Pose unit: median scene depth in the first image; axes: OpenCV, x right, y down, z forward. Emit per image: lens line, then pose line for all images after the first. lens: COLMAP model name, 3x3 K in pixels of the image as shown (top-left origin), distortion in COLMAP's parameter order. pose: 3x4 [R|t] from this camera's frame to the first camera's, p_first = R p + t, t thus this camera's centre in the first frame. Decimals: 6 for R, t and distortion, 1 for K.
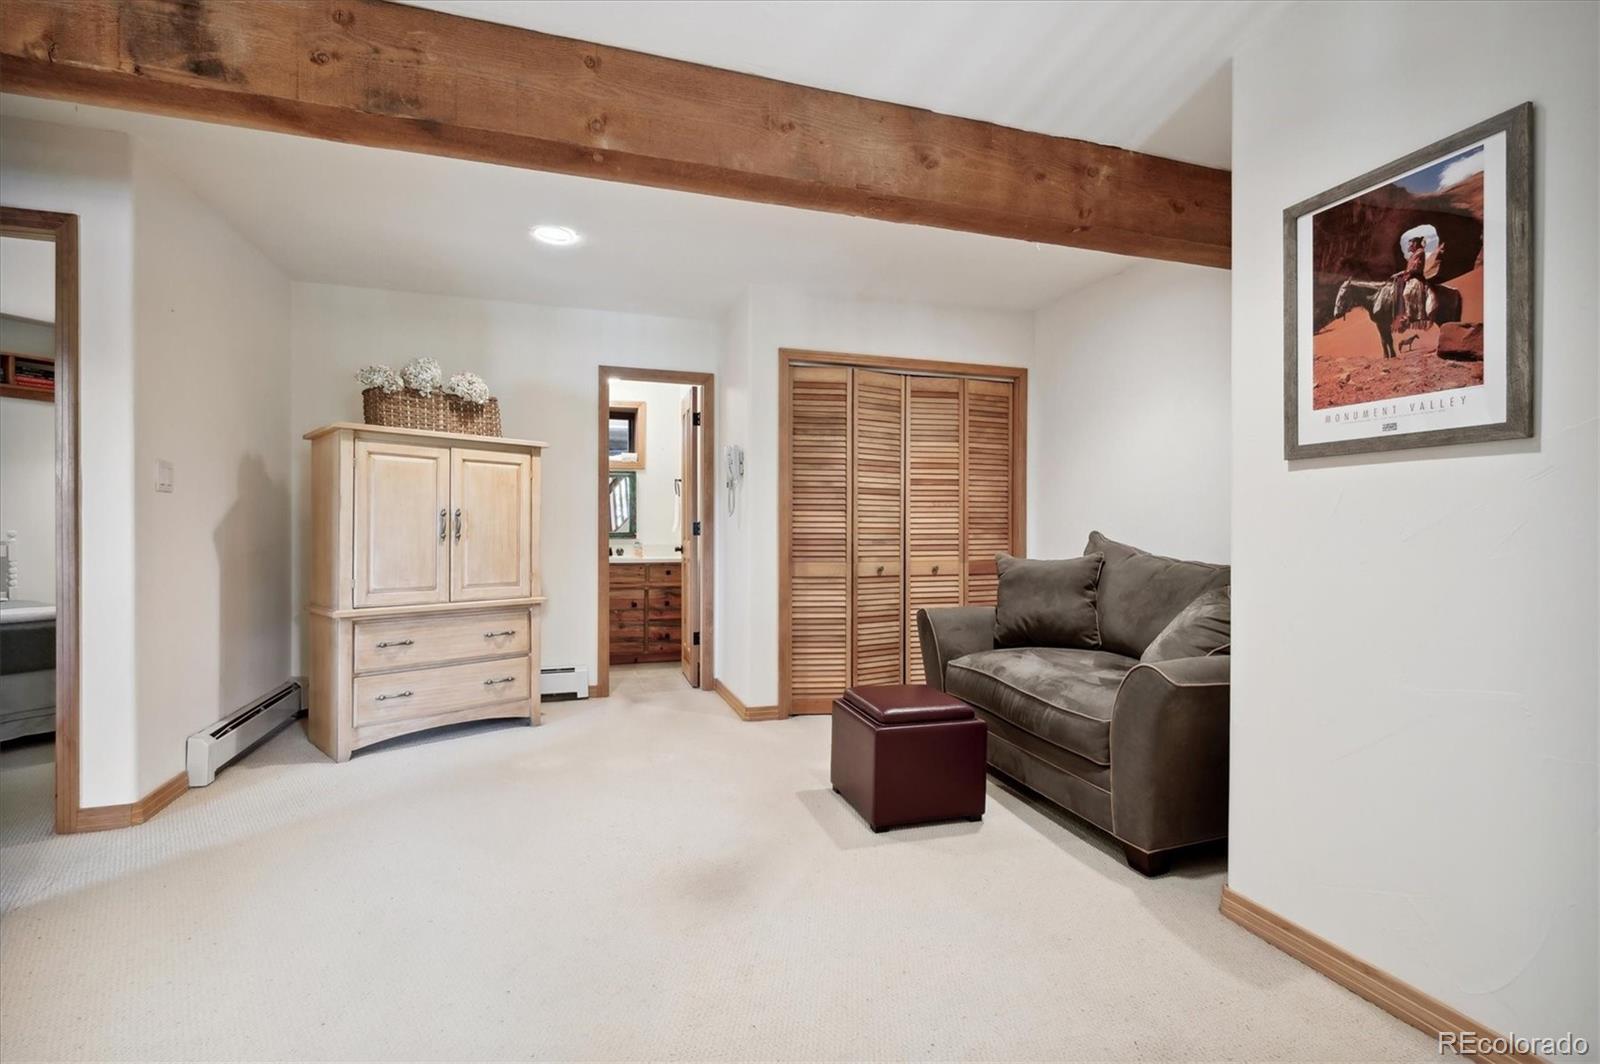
lens RADIAL K [[745.7, 0, 794.5], [0, 745.7, 528.3], [0, 0, 1]] dist [-0.004626, -0.001114]
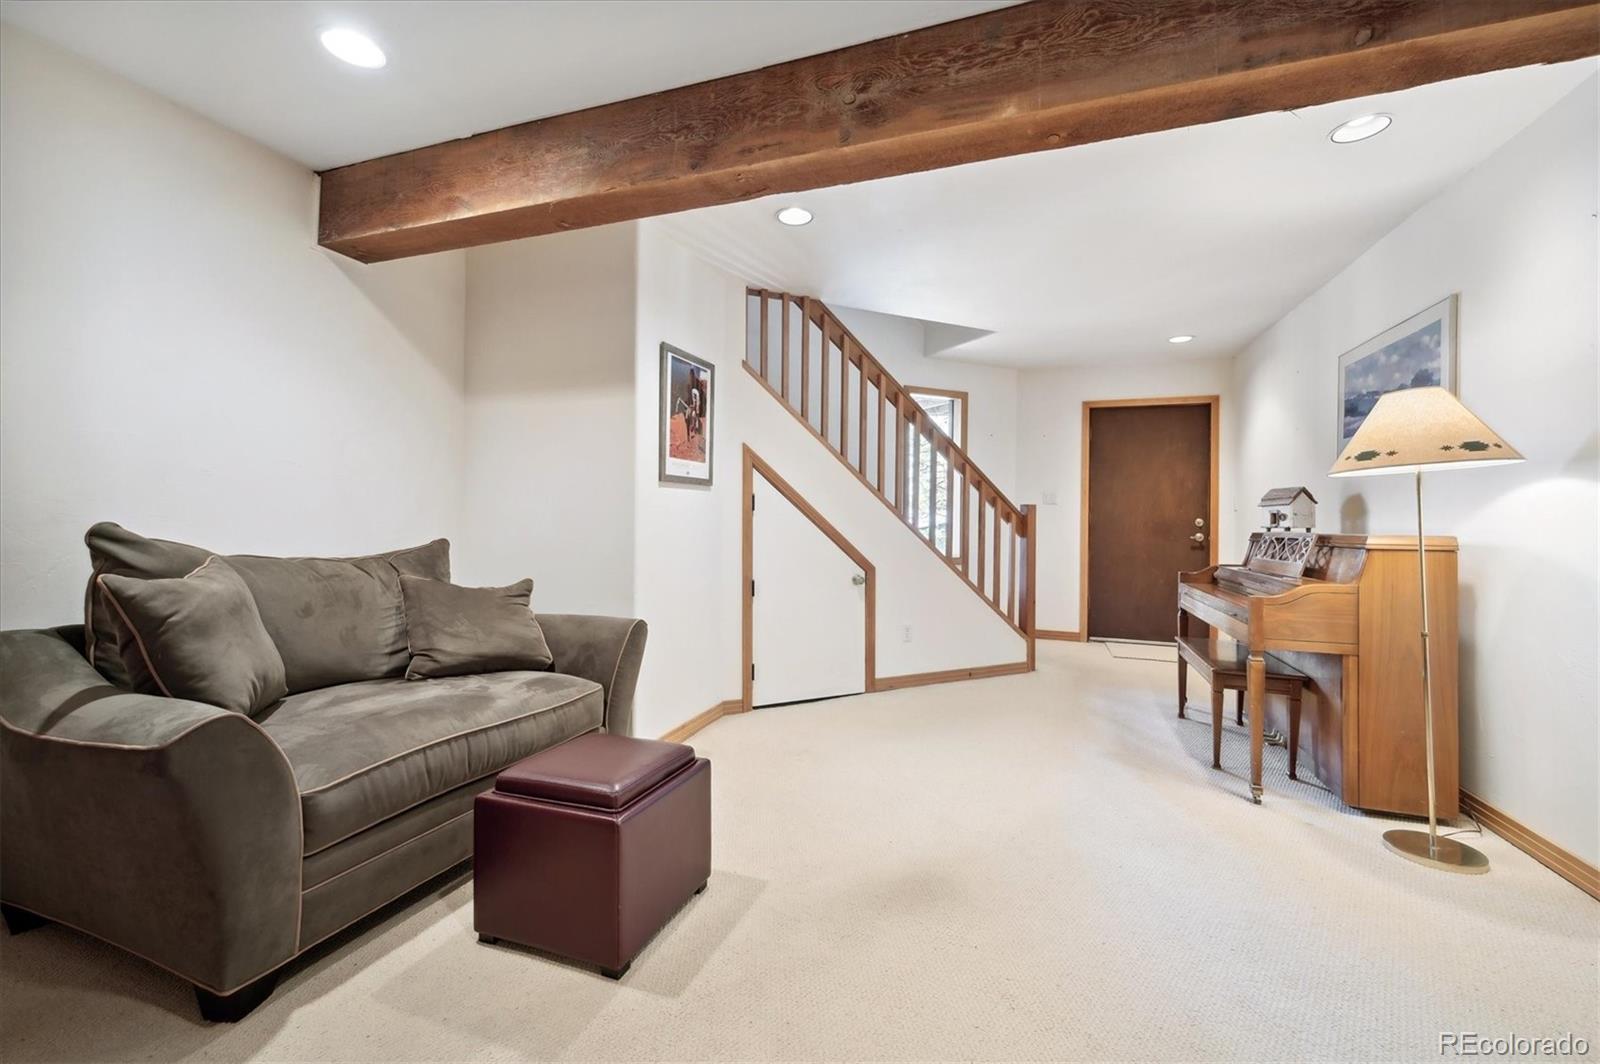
lens RADIAL K [[645.9, 0, 795.7], [0, 645.9, 518.2], [0, 0, 1]] dist [-0.001413, -0.000093]
pose [[-0.786869, -0.014019, 0.616961, -0.583548], [-0.009069, 0.999897, 0.011154, -0.023571], [-0.617053, 0.003181, -0.786915, 2.115208]]
